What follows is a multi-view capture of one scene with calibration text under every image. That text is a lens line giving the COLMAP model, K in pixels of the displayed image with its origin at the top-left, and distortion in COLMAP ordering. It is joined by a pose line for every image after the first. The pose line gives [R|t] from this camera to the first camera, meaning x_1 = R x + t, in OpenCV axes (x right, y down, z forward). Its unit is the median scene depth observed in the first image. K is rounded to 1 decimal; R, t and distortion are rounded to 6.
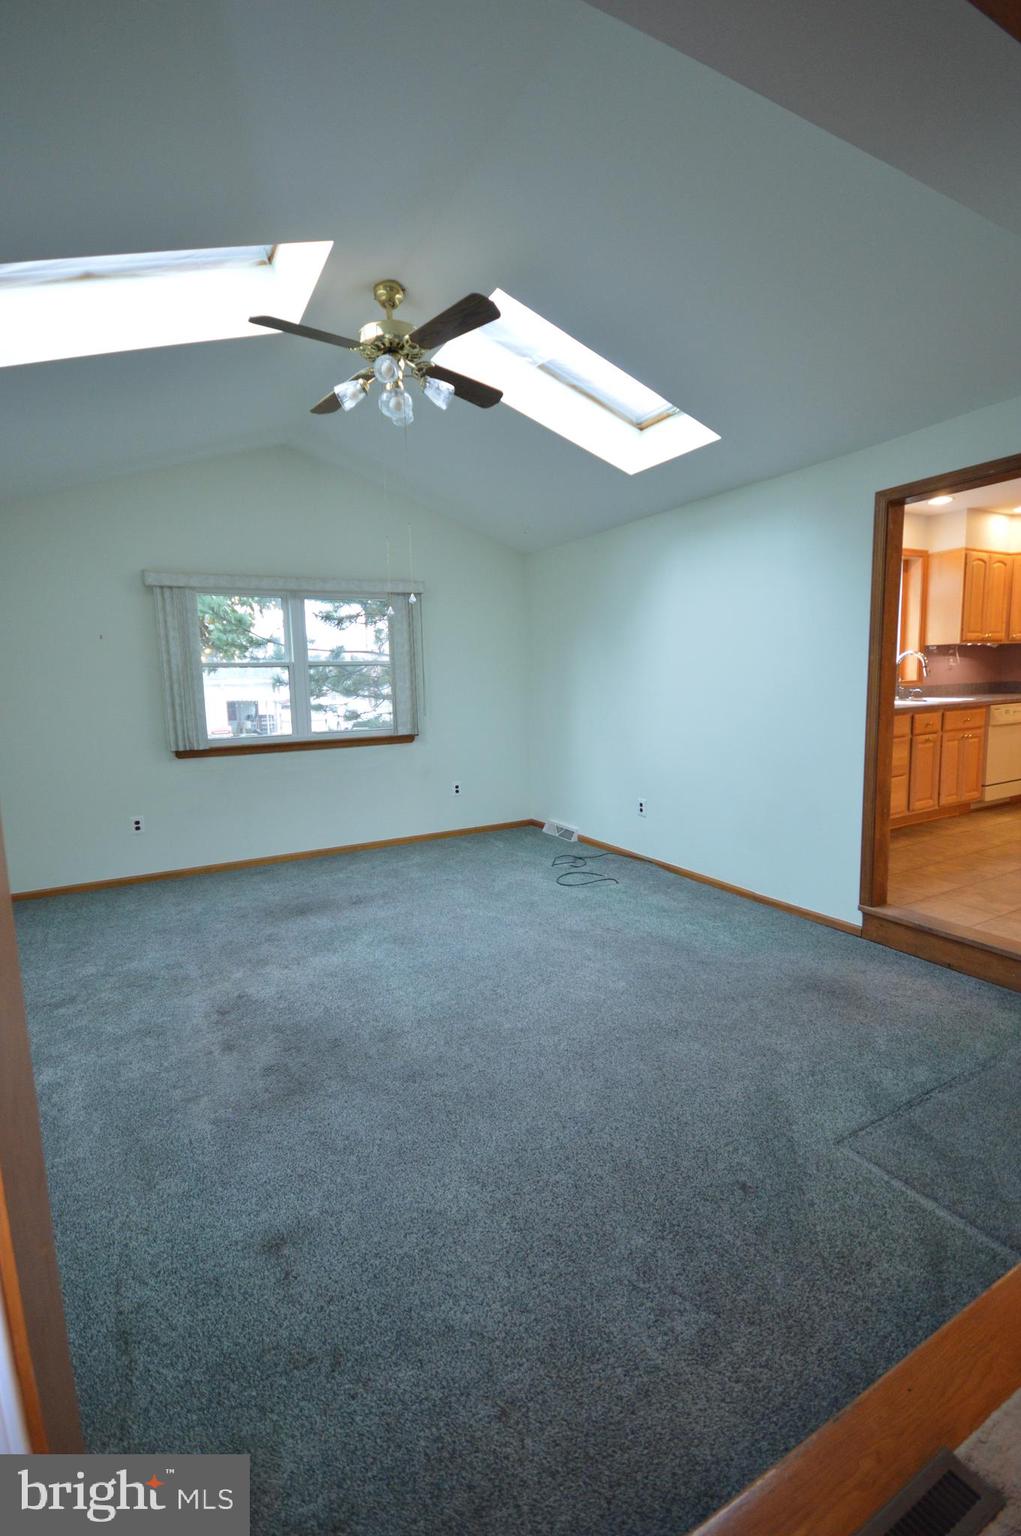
lens RADIAL K [[681.6, 0, 508.9], [0, 681.6, 775.3], [0, 0, 1]] dist [-0.003374, -0.004973]
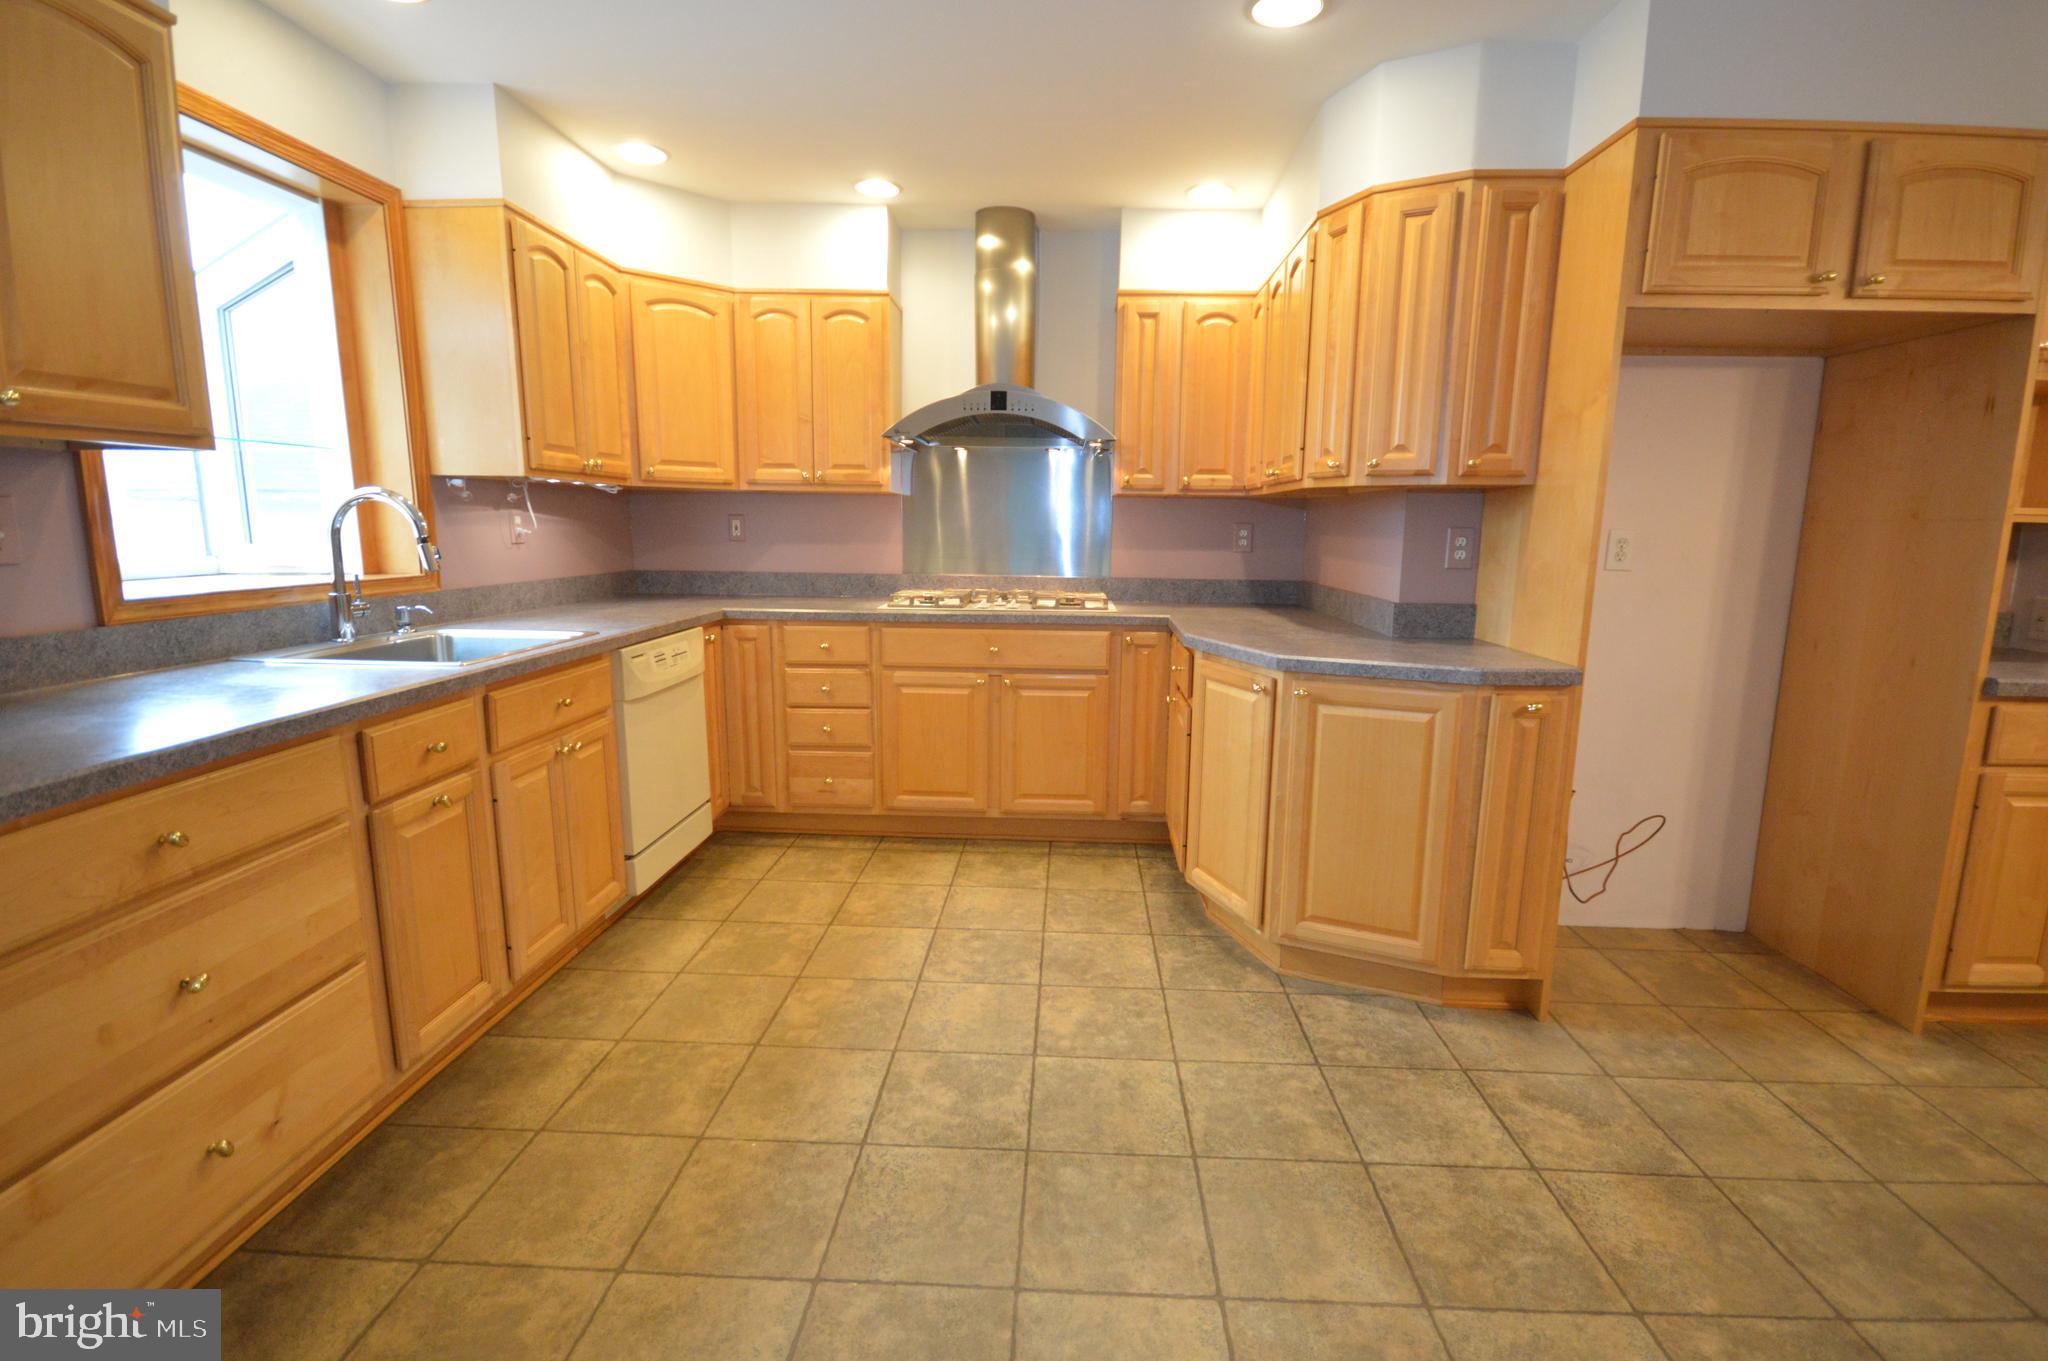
lens RADIAL K [[908.8, 0, 1014.8], [0, 908.8, 675.5], [0, 0, 1]] dist [-0.003374, -0.004973]
pose [[0.524525, -0.106564, 0.844699, 0.392064], [0.091468, 0.993447, 0.068532, -0.100431], [-0.846467, 0.041316, 0.530835, 0.542200]]
